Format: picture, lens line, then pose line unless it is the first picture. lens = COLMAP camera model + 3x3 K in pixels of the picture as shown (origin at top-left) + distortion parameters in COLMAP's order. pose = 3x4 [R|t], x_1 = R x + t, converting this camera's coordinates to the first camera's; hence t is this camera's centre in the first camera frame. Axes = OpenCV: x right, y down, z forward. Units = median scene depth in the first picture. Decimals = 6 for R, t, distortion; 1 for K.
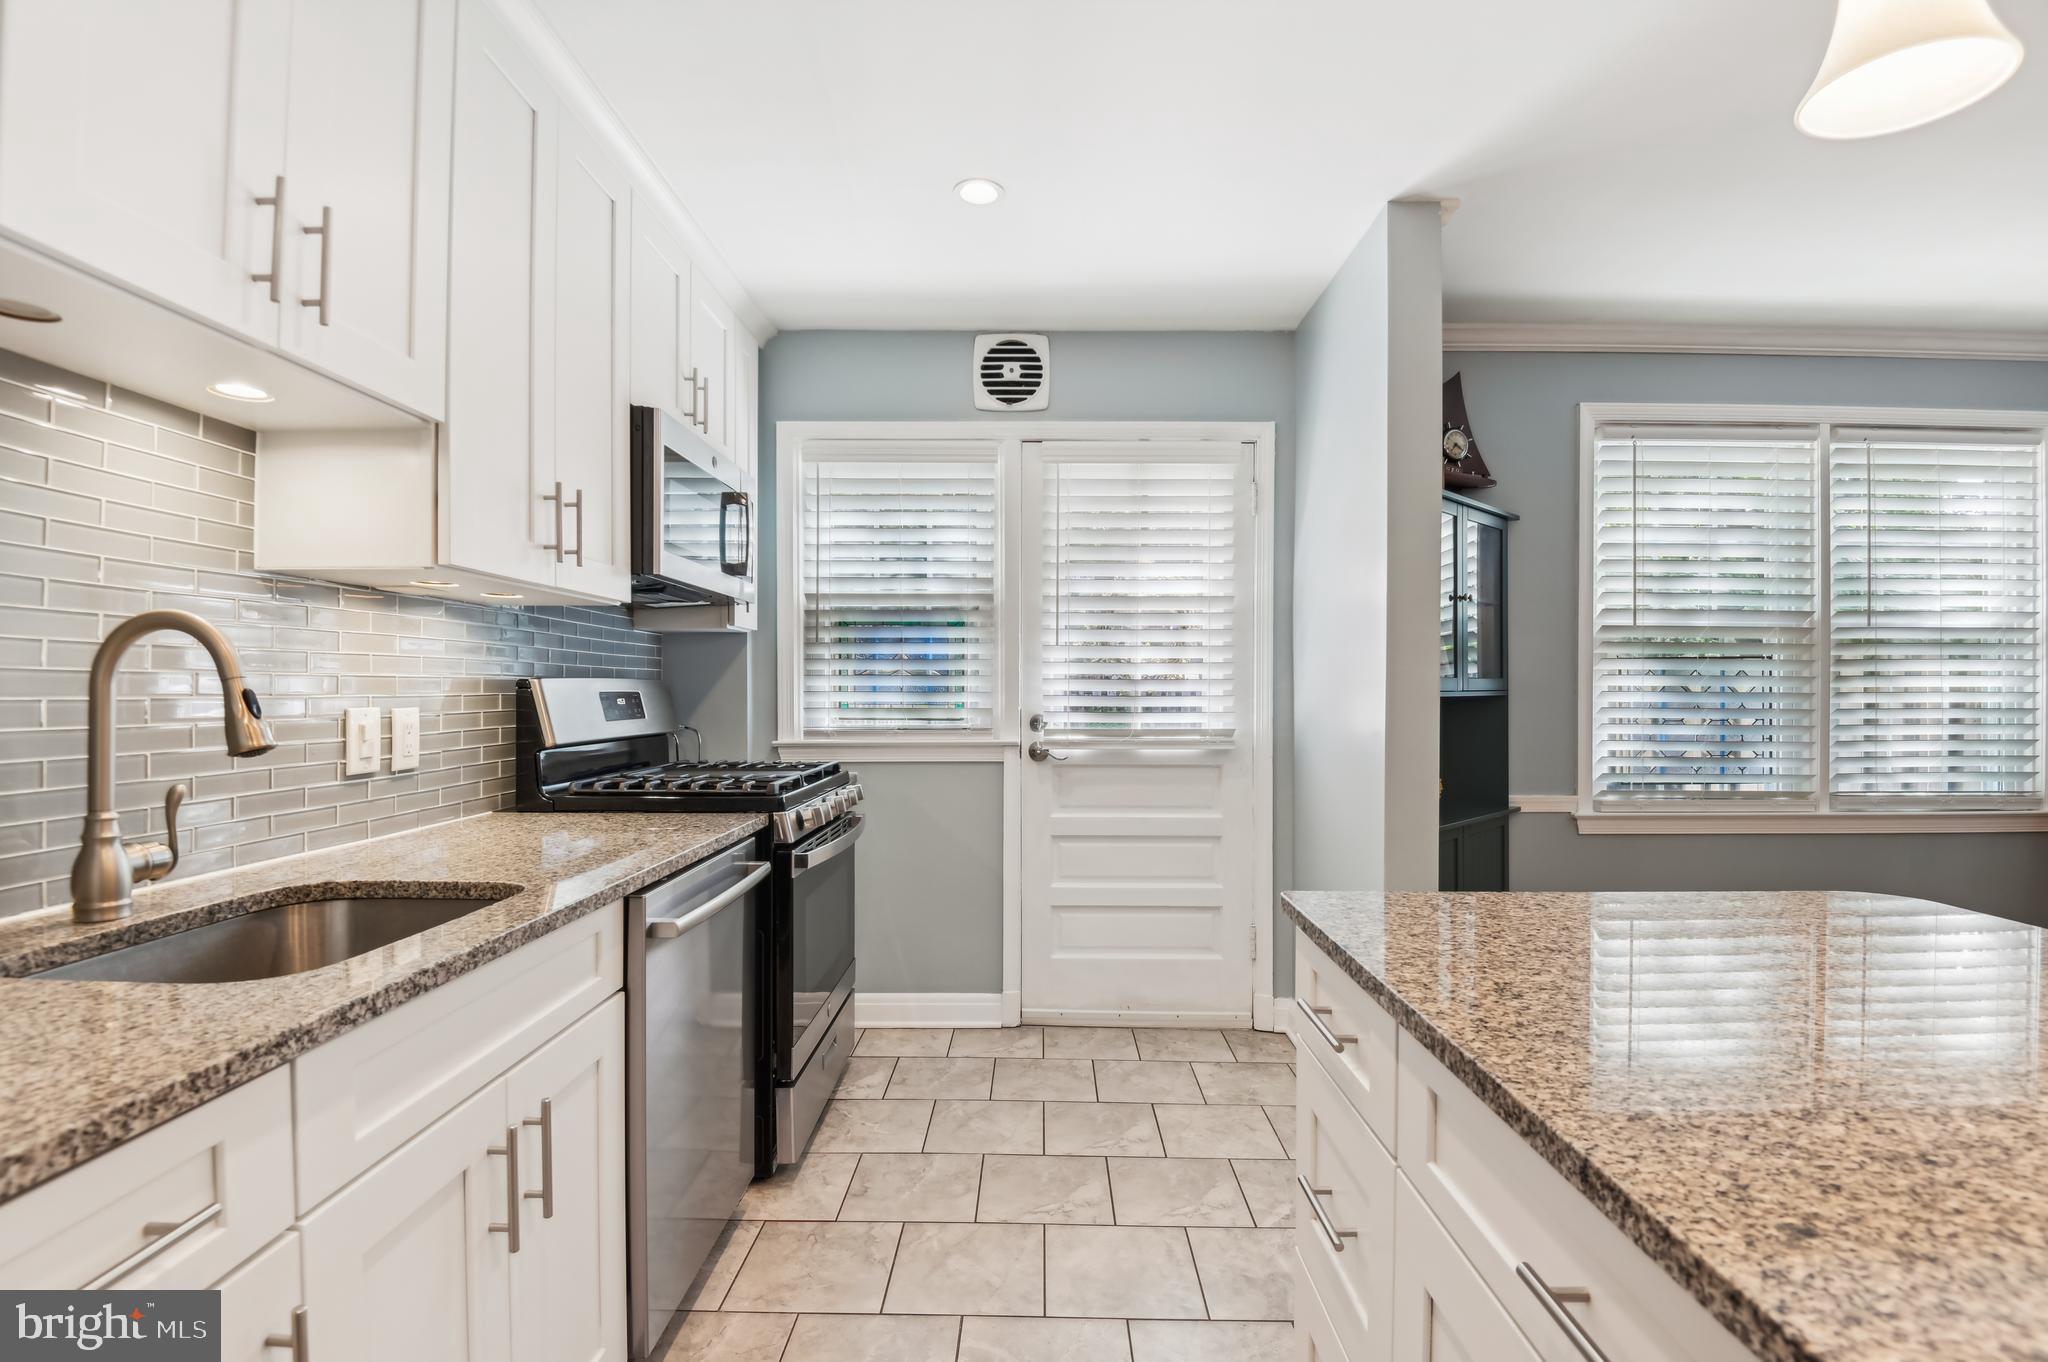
lens RADIAL K [[943.2, 0, 1037.8], [0, 943.2, 689.8], [0, 0, 1]] dist [-0.003331, -0.001861]
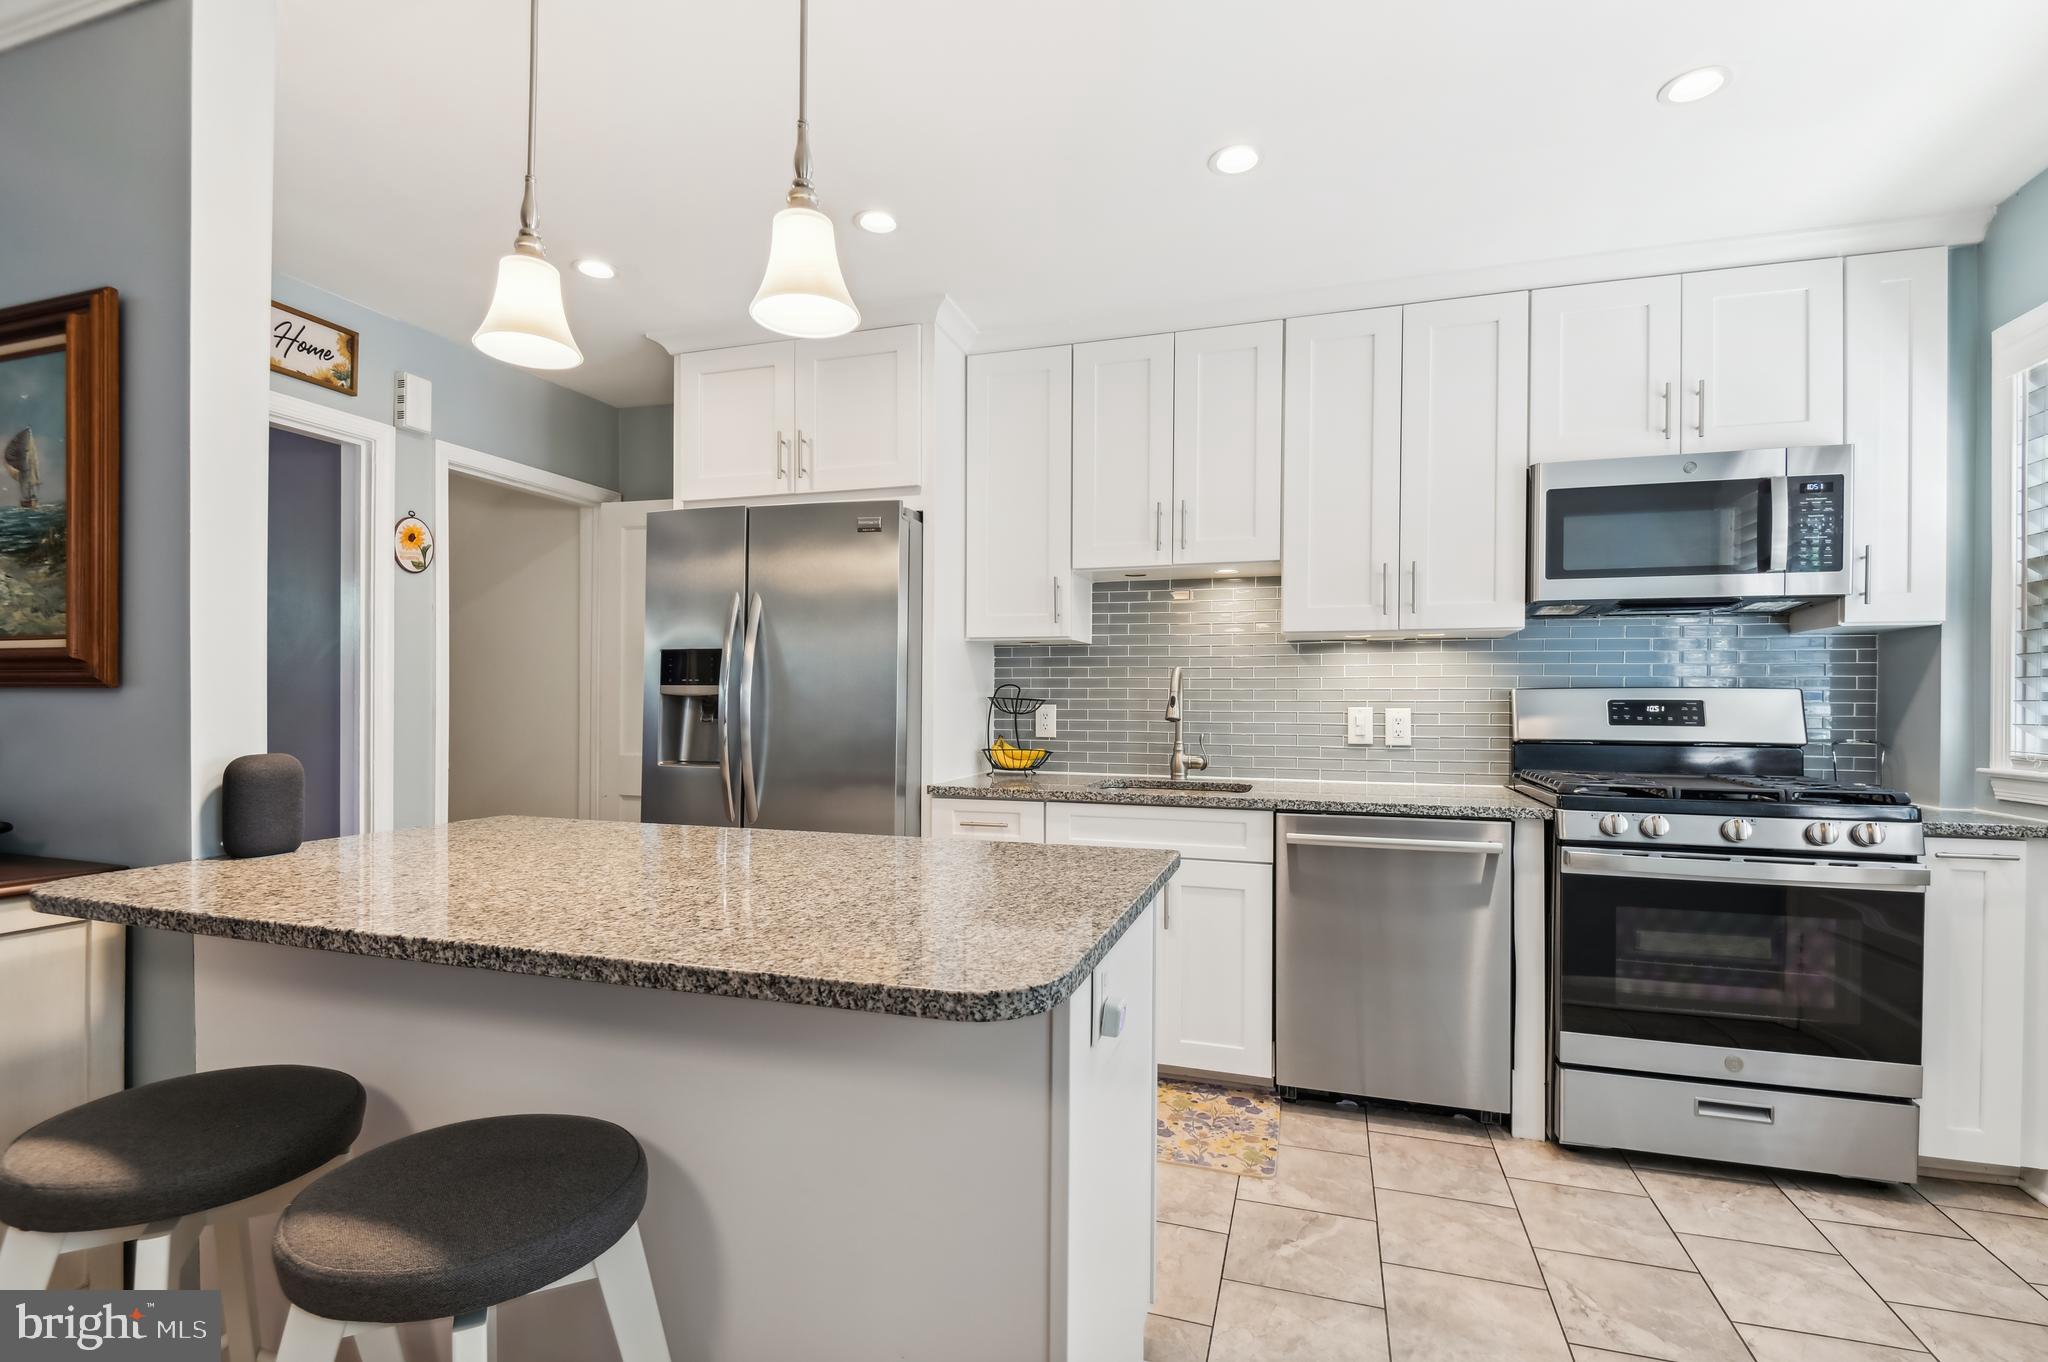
lens RADIAL K [[943.2, 0, 1014.5], [0, 943.2, 688.2], [0, 0, 1]] dist [-0.003331, -0.001861]
pose [[-0.303810, -0.011577, -0.952662, 0.667271], [-0.005692, 0.999930, -0.010336, 0.002851], [0.952716, 0.002283, -0.303855, 0.512225]]
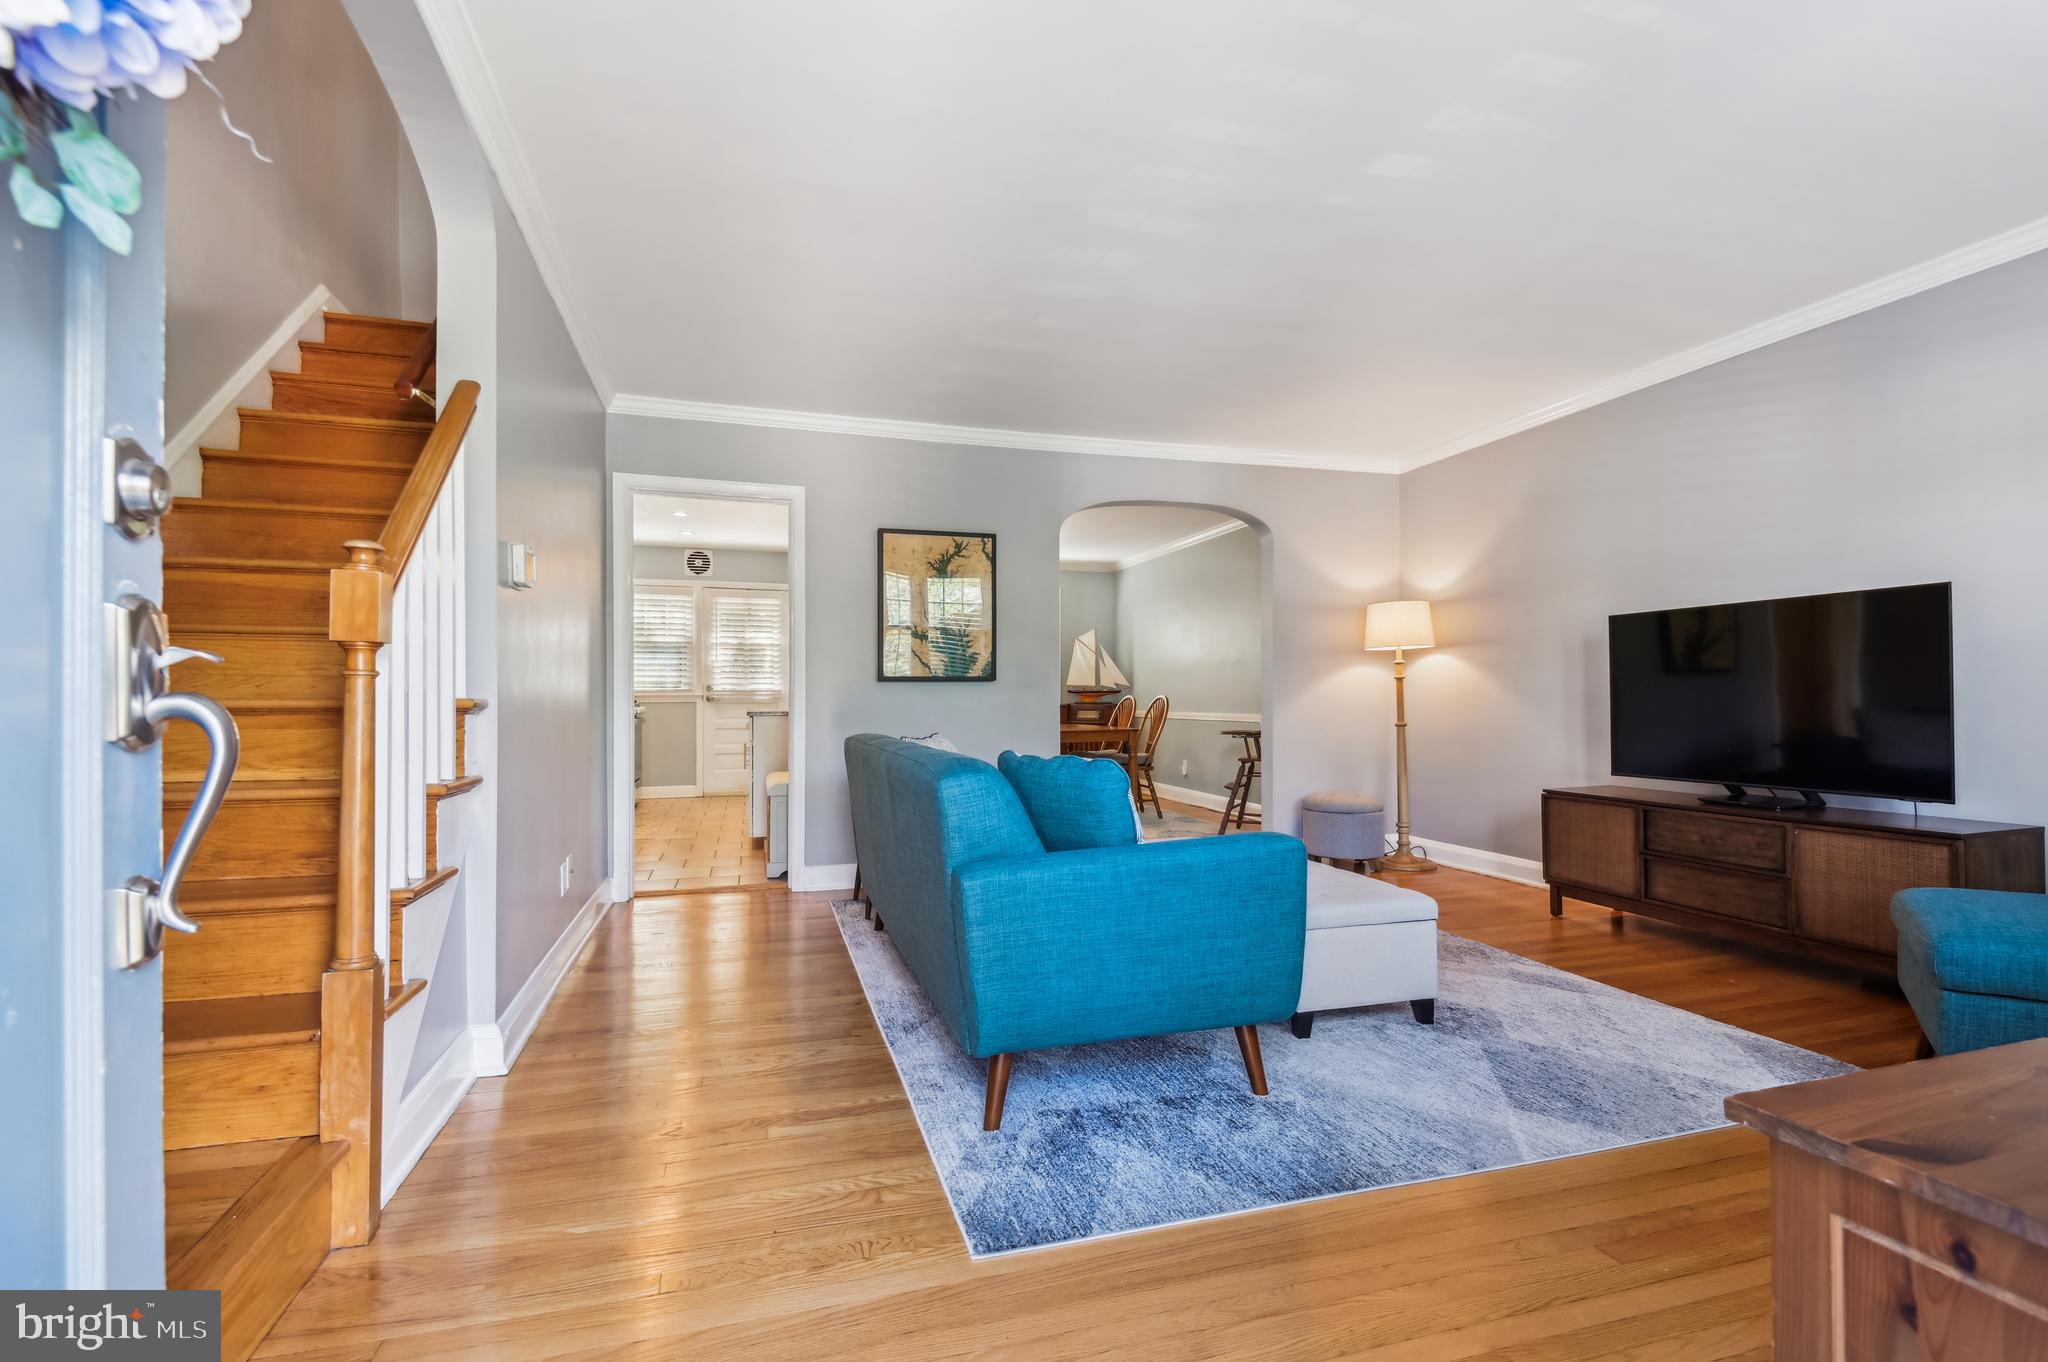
lens RADIAL K [[943.2, 0, 1035.5], [0, 943.2, 700.1], [0, 0, 1]] dist [-0.003331, -0.001861]
pose [[0.952768, -0.005768, 0.303646, 0.073543], [0.004801, 0.999981, 0.003933, 0.064530], [-0.303663, -0.002290, 0.952777, -1.990282]]
